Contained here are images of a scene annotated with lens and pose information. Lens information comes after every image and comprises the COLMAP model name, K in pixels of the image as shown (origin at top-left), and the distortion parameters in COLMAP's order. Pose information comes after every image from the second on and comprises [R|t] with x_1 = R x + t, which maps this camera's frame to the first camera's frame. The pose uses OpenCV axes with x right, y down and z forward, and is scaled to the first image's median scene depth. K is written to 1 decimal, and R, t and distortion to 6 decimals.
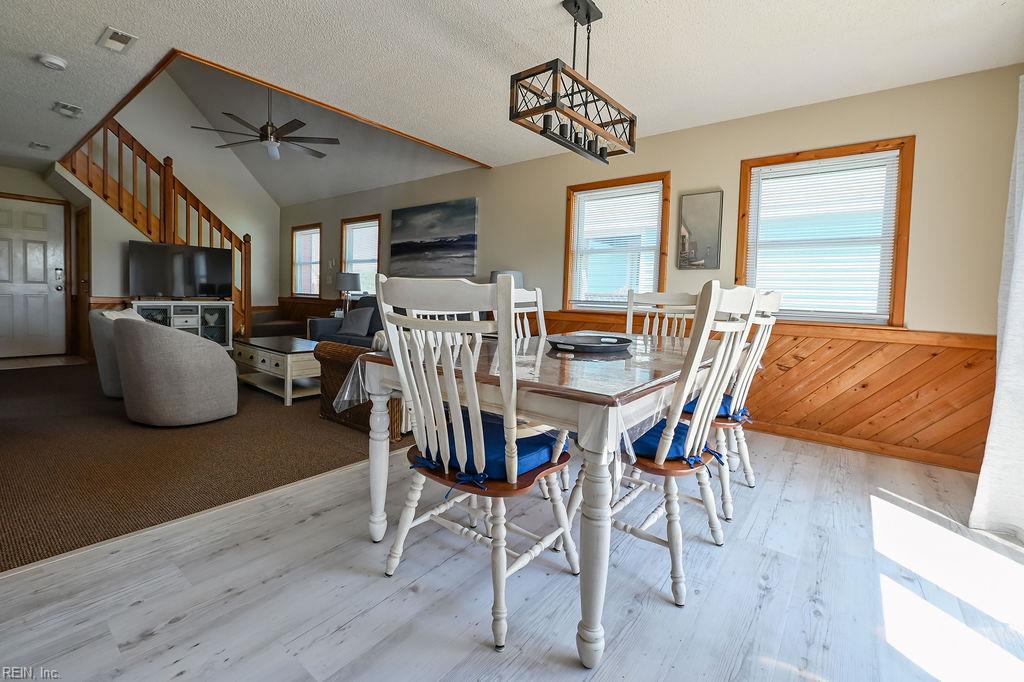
lens RADIAL K [[450.8, 0, 476.8], [0, 450.8, 313.4], [0, 0, 1]] dist [-0.010446, -0.000270]
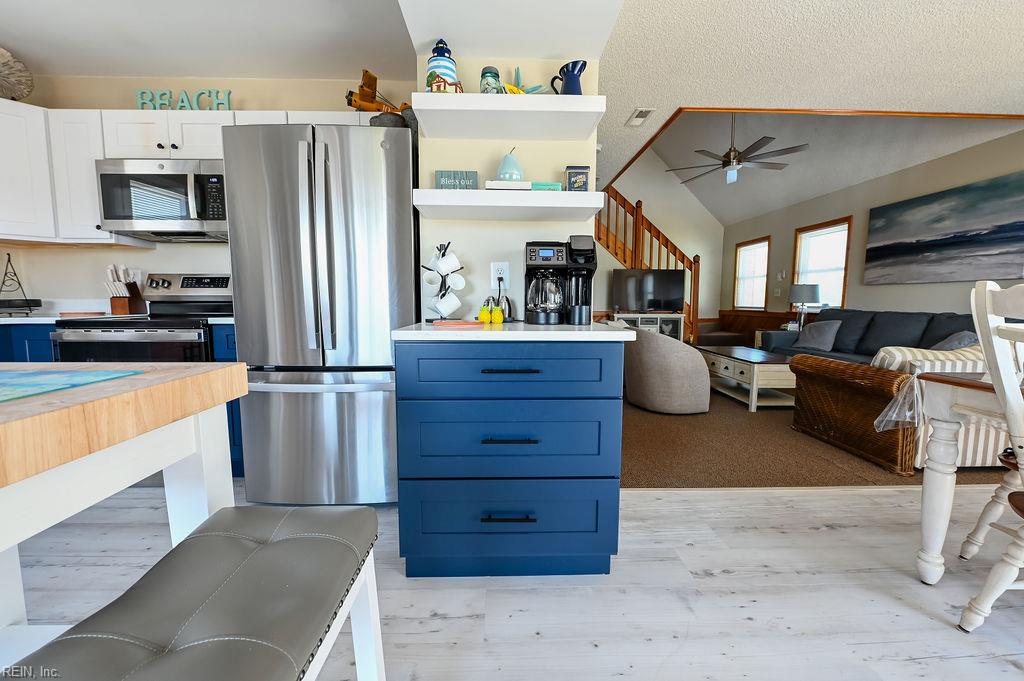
lens RADIAL K [[404.8, 0, 508.2], [0, 404.8, 339.3], [0, 0, 1]] dist [-0.008332, -0.000348]
pose [[0.663036, 0.043337, -0.747332, -0.071100], [-0.017040, 0.998938, 0.042809, 0.001420], [0.748394, -0.015649, 0.663070, -0.049154]]
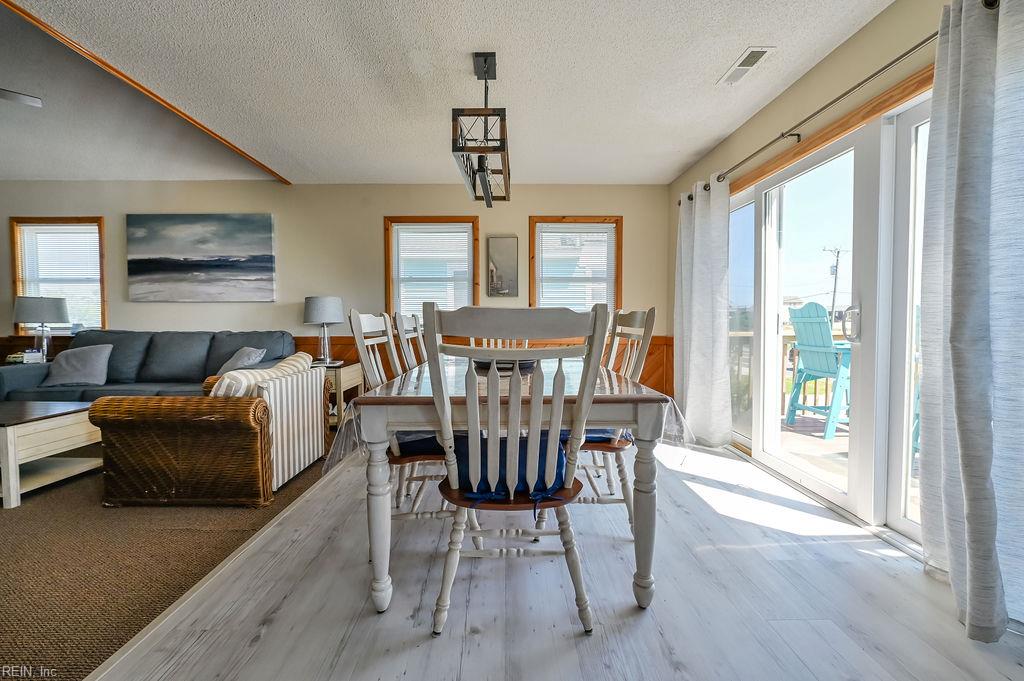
lens RADIAL K [[404.8, 0, 508.2], [0, 404.8, 339.3], [0, 0, 1]] dist [-0.008332, -0.000348]
pose [[0.756011, -0.058792, 0.651913, -0.180838], [0.051110, 0.998219, 0.030753, -0.009221], [-0.652560, 0.010070, 0.757670, 0.087264]]
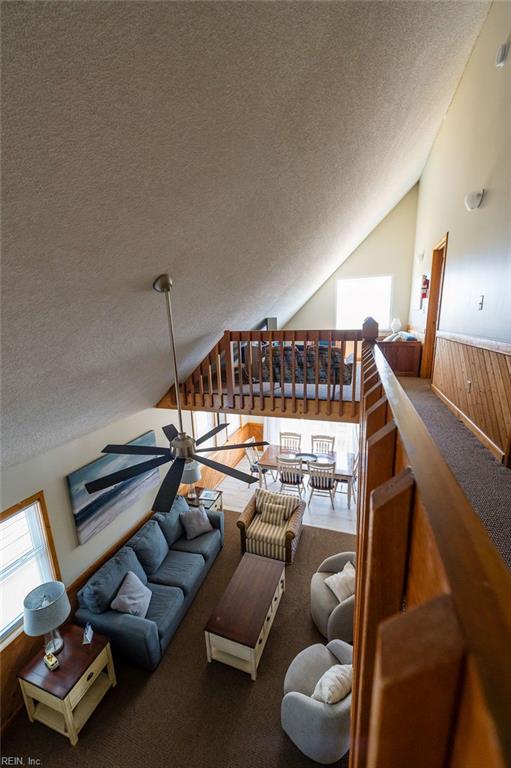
lens RADIAL K [[303.6, 0, 255.5], [0, 303.6, 384.0], [0, 0, 1]] dist [-0.008332, -0.000348]
pose [[-0.356772, -0.210901, 0.910074, -0.902403], [0.063823, 0.966405, 0.248975, -0.591823], [-0.932009, 0.146912, -0.331326, 0.982766]]
